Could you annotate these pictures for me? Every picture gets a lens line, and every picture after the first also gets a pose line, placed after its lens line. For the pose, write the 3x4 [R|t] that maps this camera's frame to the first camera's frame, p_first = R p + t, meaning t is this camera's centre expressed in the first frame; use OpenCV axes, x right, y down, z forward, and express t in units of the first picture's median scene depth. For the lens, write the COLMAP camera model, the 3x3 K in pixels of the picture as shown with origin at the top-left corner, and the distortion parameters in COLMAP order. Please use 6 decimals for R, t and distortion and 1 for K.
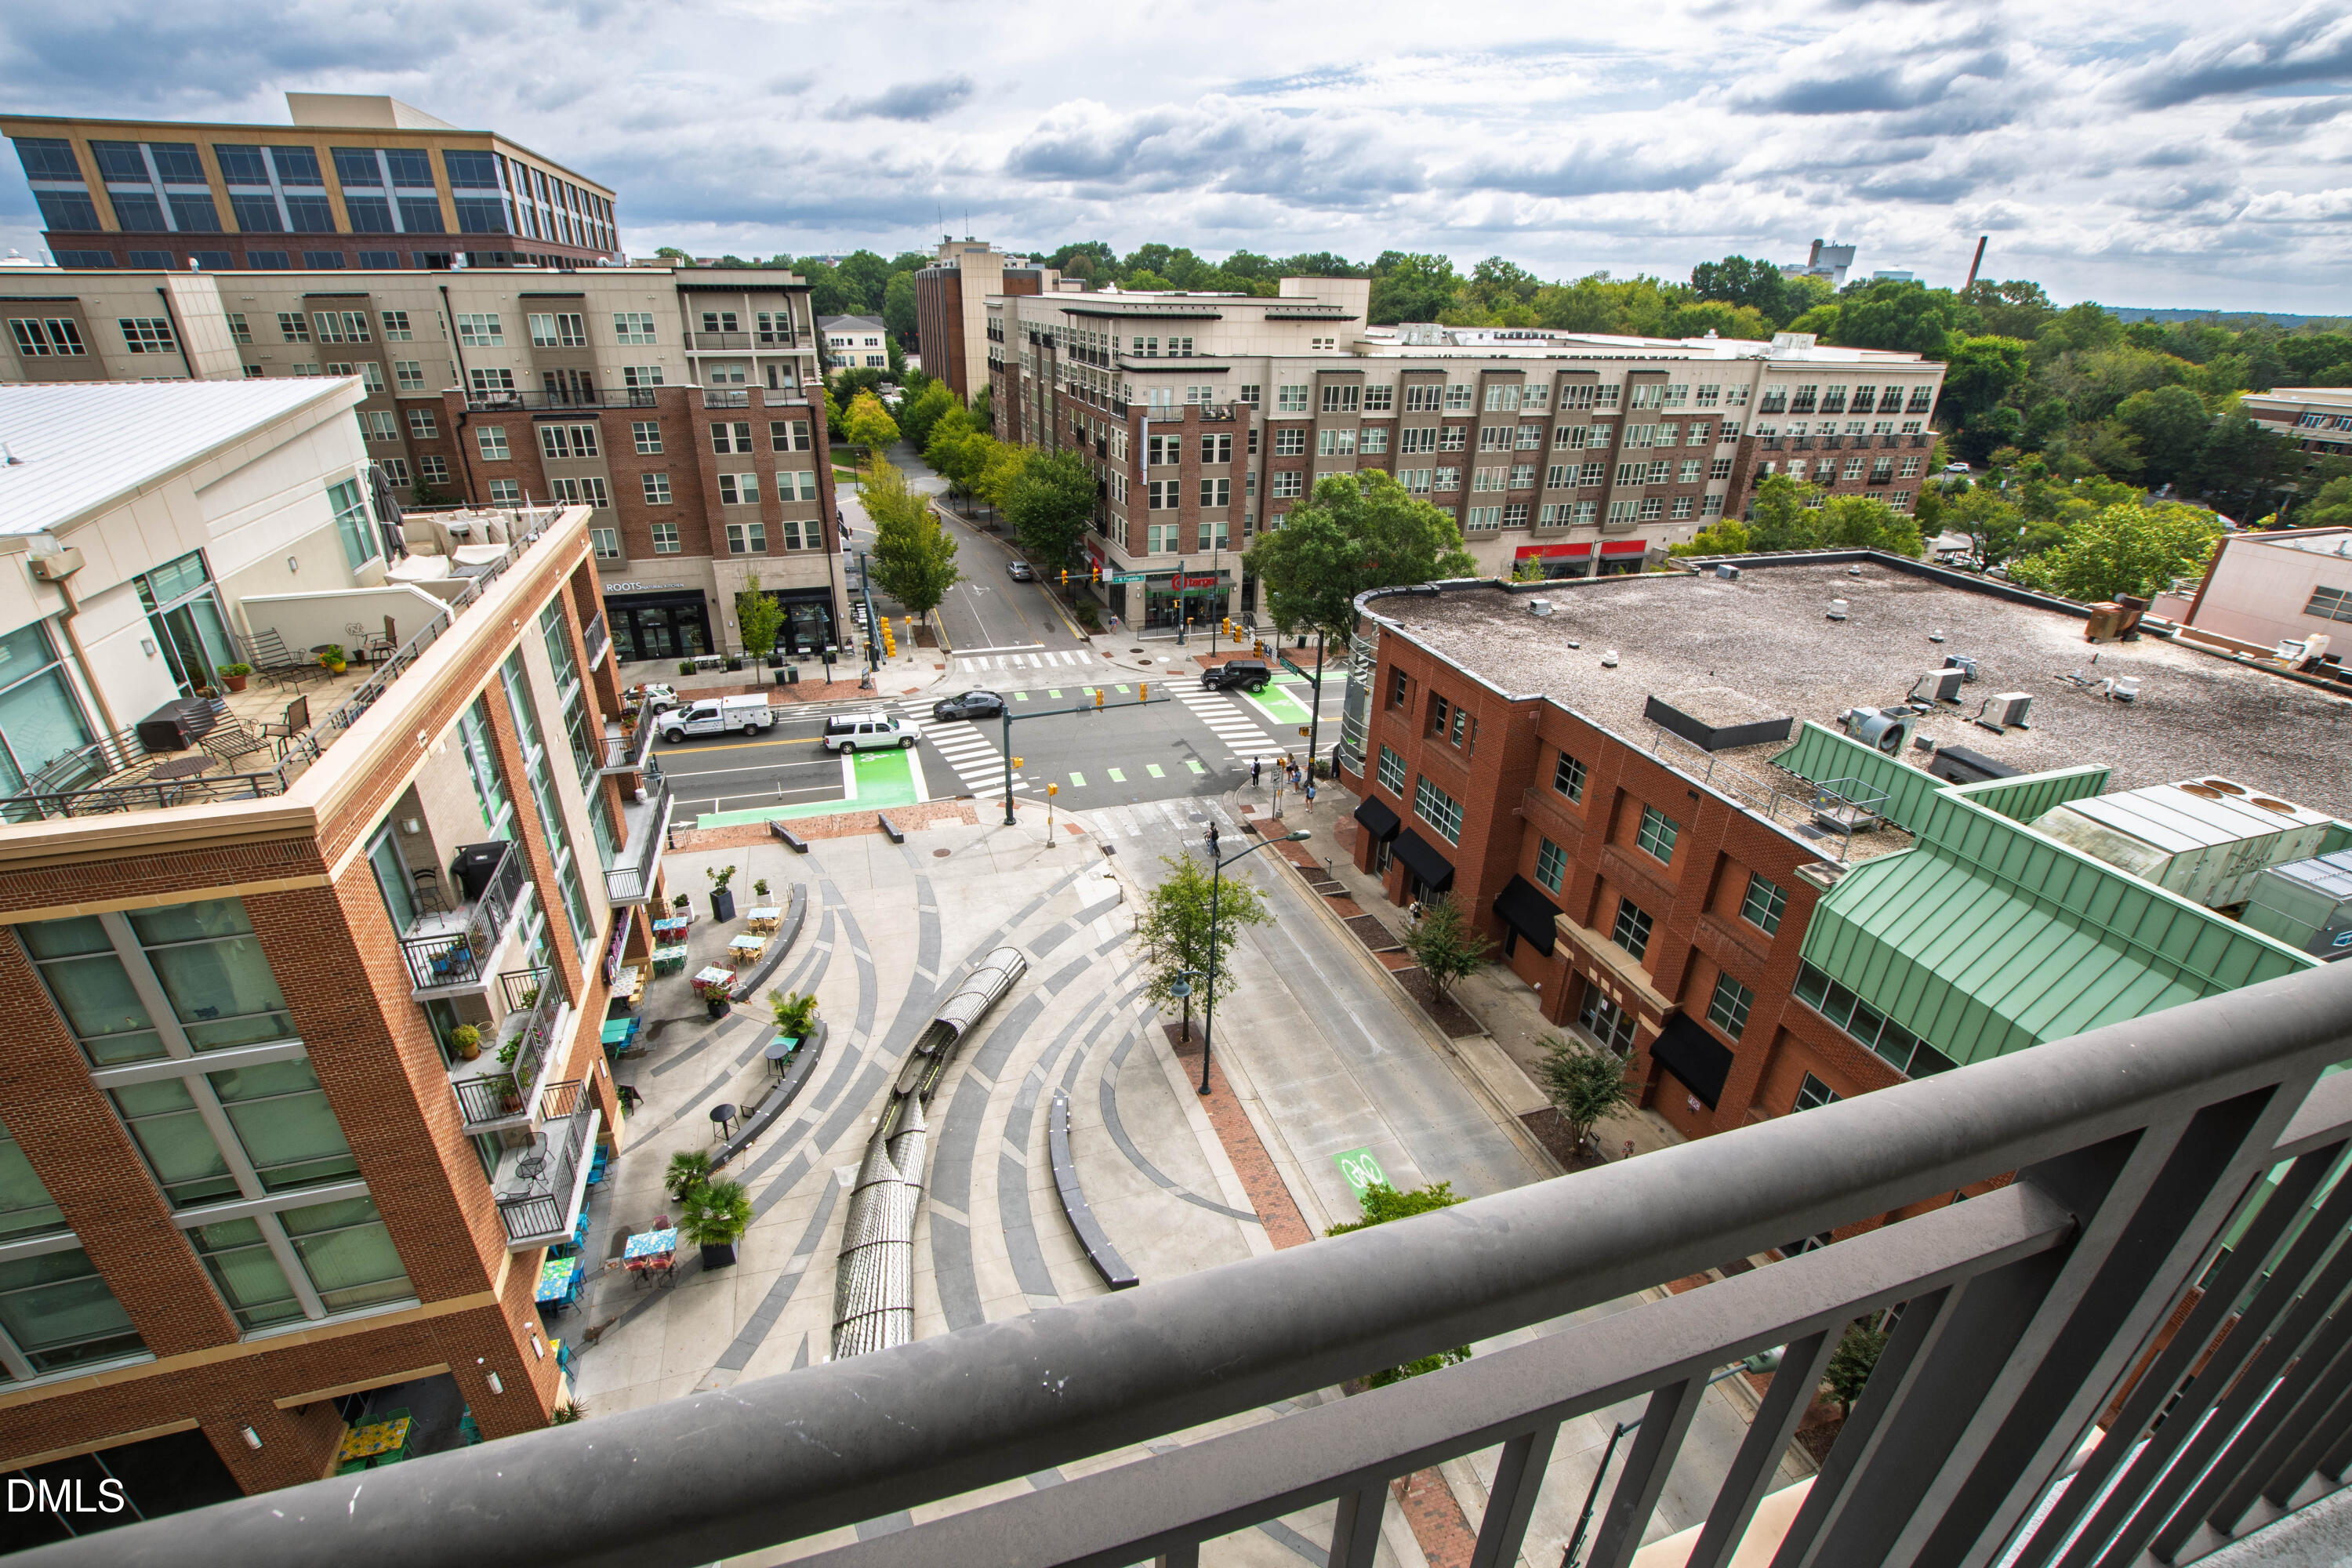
lens RADIAL K [[1028.2, 0, 1155.9], [0, 1028.2, 786.1], [0, 0, 1]] dist [-0.033993, 0.004971]
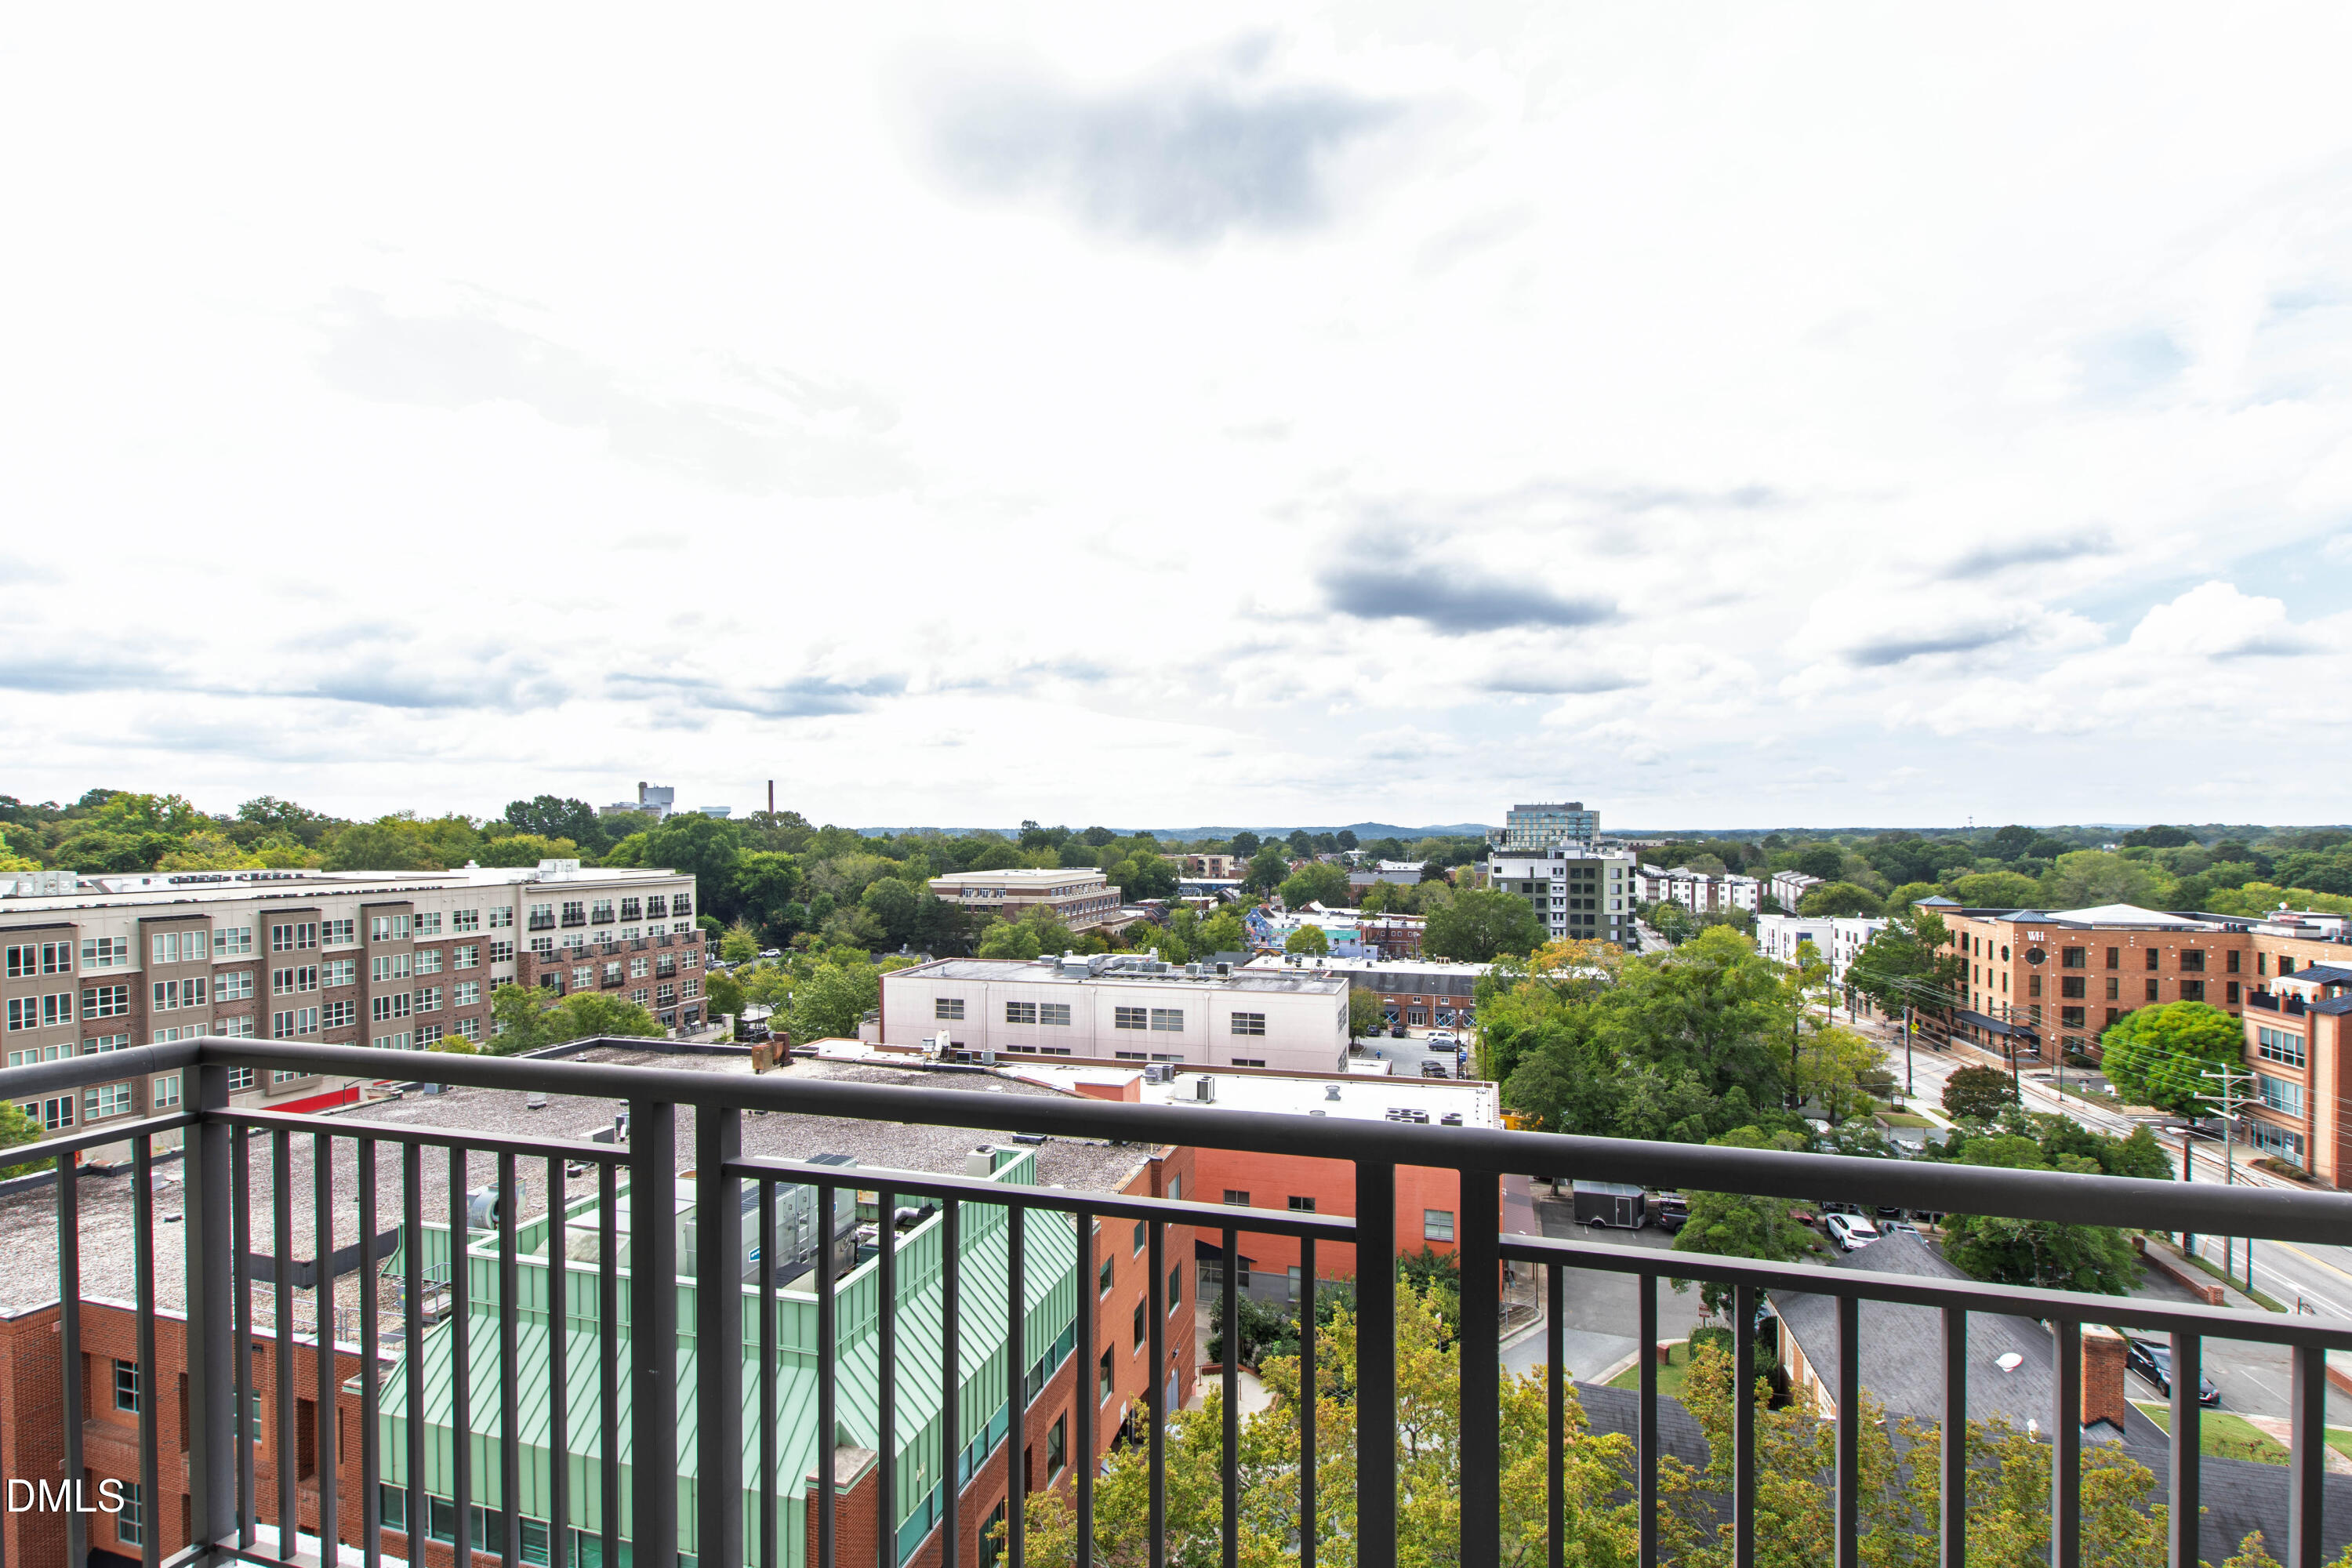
lens RADIAL K [[1042.3, 0, 1163.0], [0, 1042.3, 856.6], [0, 0, 1]] dist [0.001829, -0.000500]
pose [[0.561370, -0.036770, 0.826747, 0.073555], [0.374560, 0.902119, -0.214208, 0.034296], [-0.737948, 0.429917, 0.520196, -0.066673]]
